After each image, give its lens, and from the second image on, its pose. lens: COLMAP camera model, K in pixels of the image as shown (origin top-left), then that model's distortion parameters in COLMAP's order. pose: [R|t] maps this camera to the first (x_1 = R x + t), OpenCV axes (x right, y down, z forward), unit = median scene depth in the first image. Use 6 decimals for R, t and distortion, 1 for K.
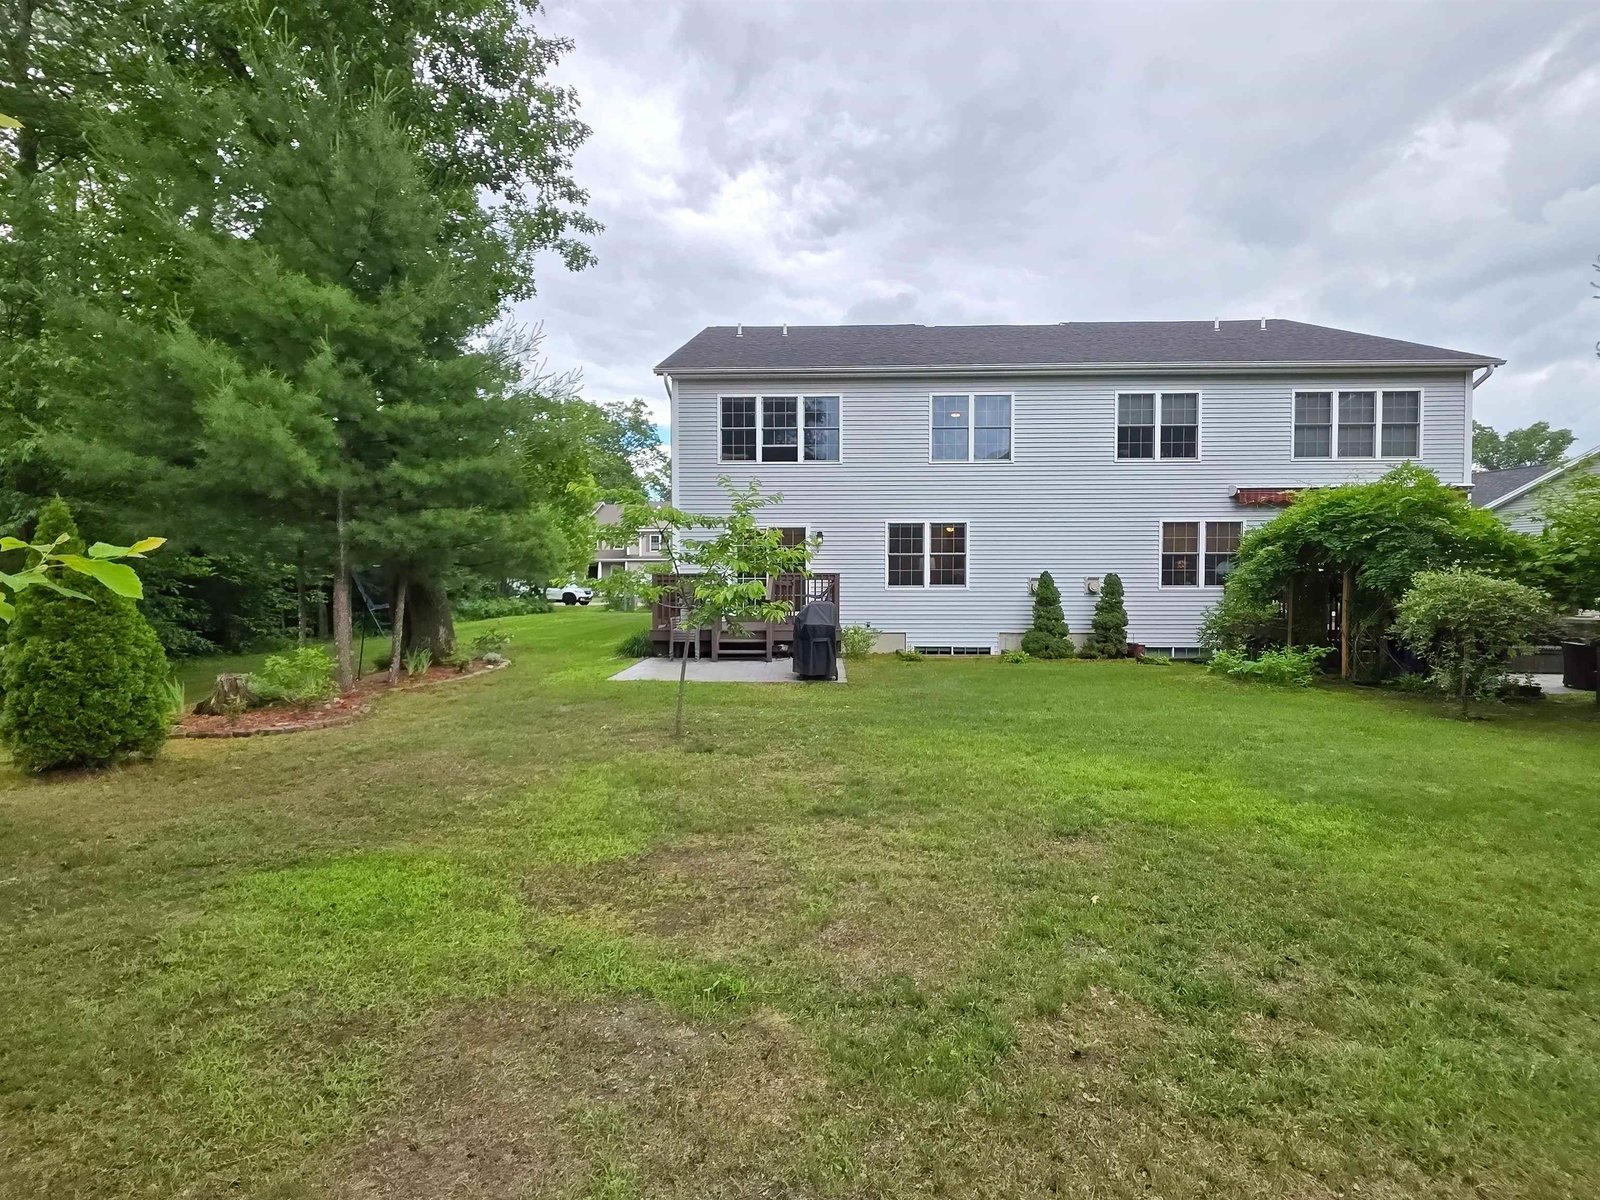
lens RADIAL K [[702.1, 0, 806.6], [0, 702.1, 598.6], [0, 0, 1]] dist [0.001944, 0.000013]
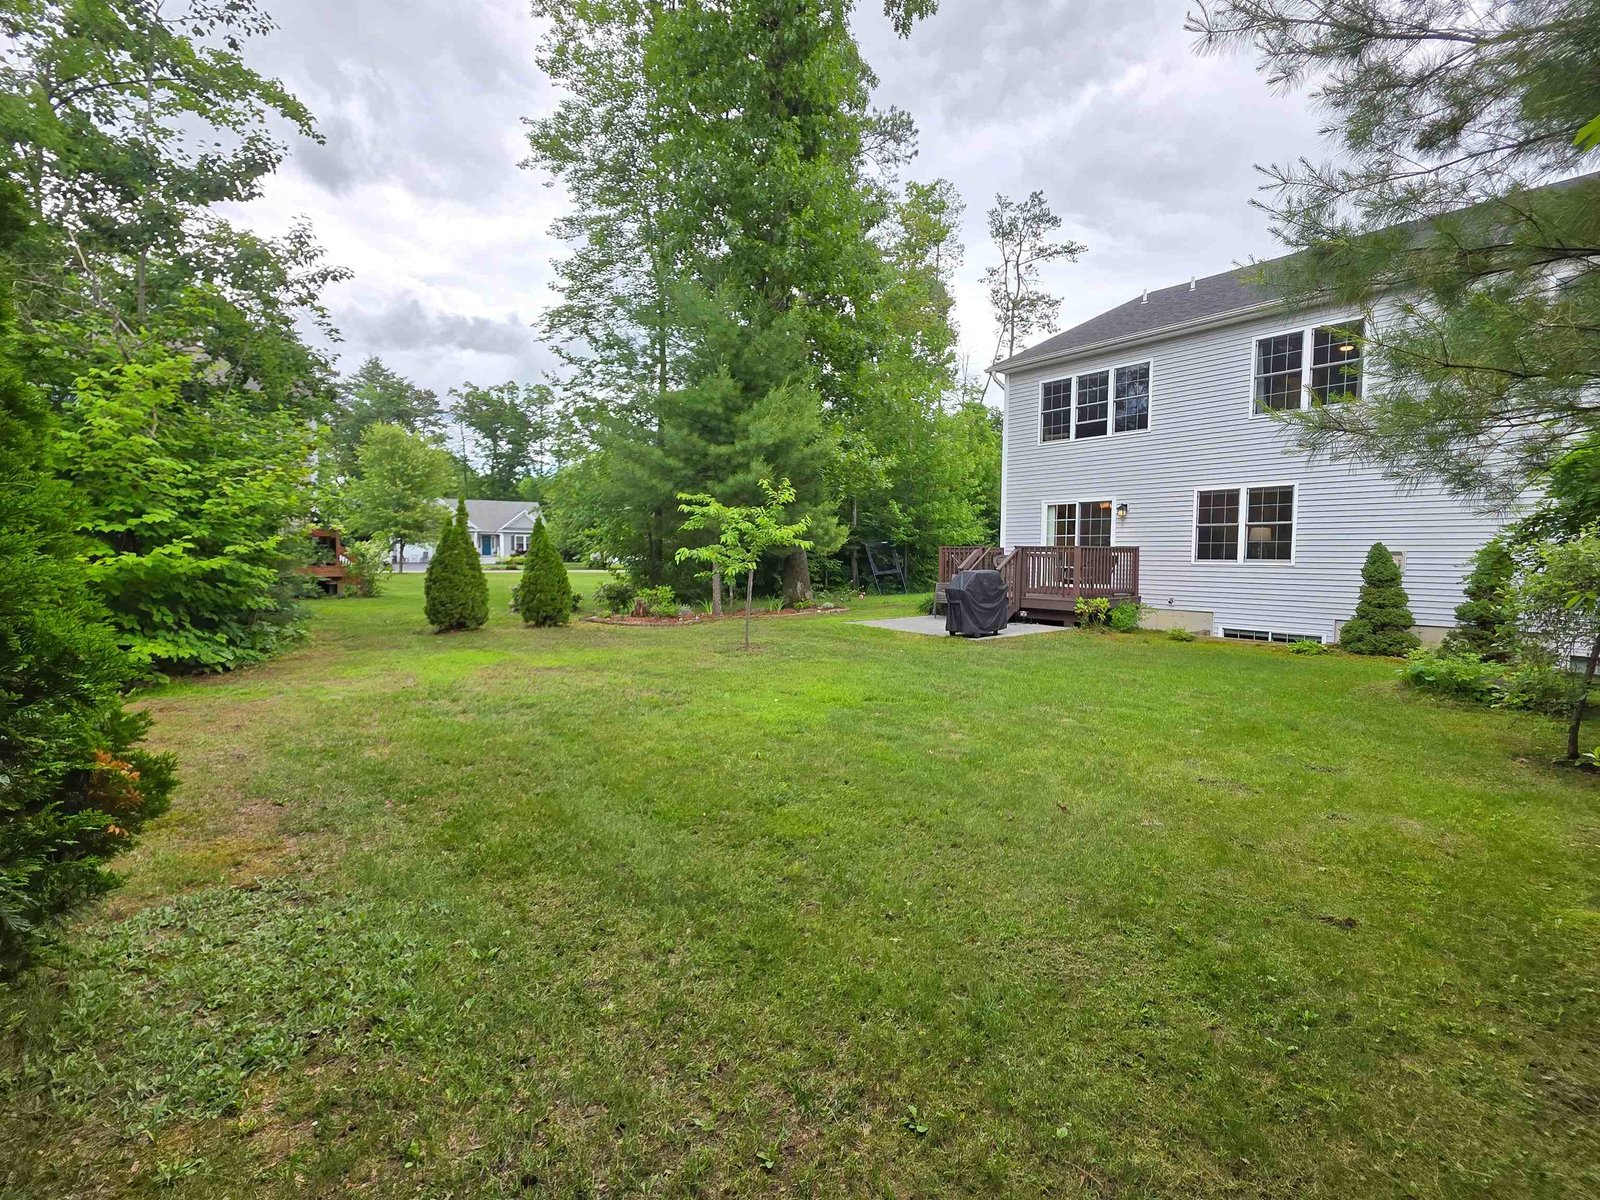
lens RADIAL K [[747.7, 0, 800.2], [0, 747.7, 595.7], [0, 0, 1]] dist [-0.000287, -0.000025]
pose [[0.639125, 0.048088, -0.767598, 0.541390], [-0.025029, 0.998815, 0.041732, 0.000849], [0.768695, -0.007460, 0.639572, -0.023011]]
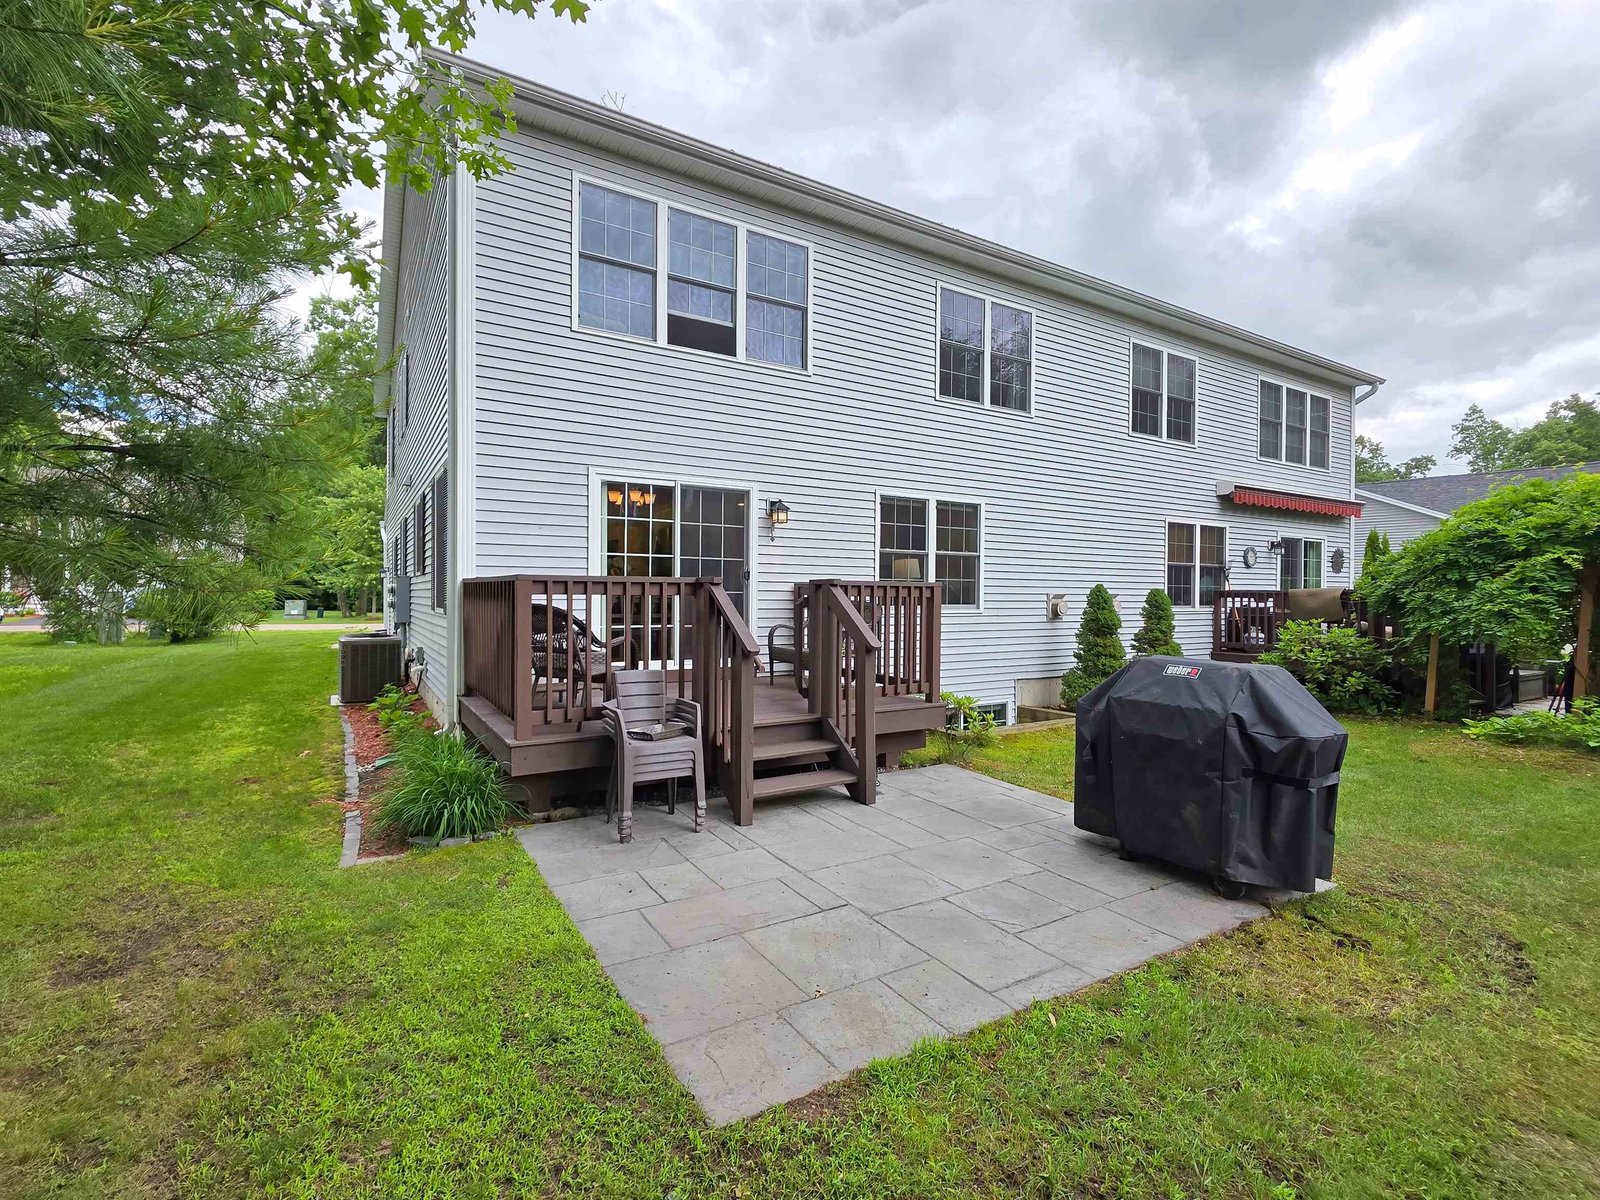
lens RADIAL K [[747.7, 0, 798.8], [0, 747.7, 602.2], [0, 0, 1]] dist [-0.000287, -0.000025]
pose [[0.838965, 0.001439, 0.544183, -0.264613], [0.002863, 0.999971, -0.007057, -0.017491], [-0.544177, 0.007479, 0.838937, 0.532732]]
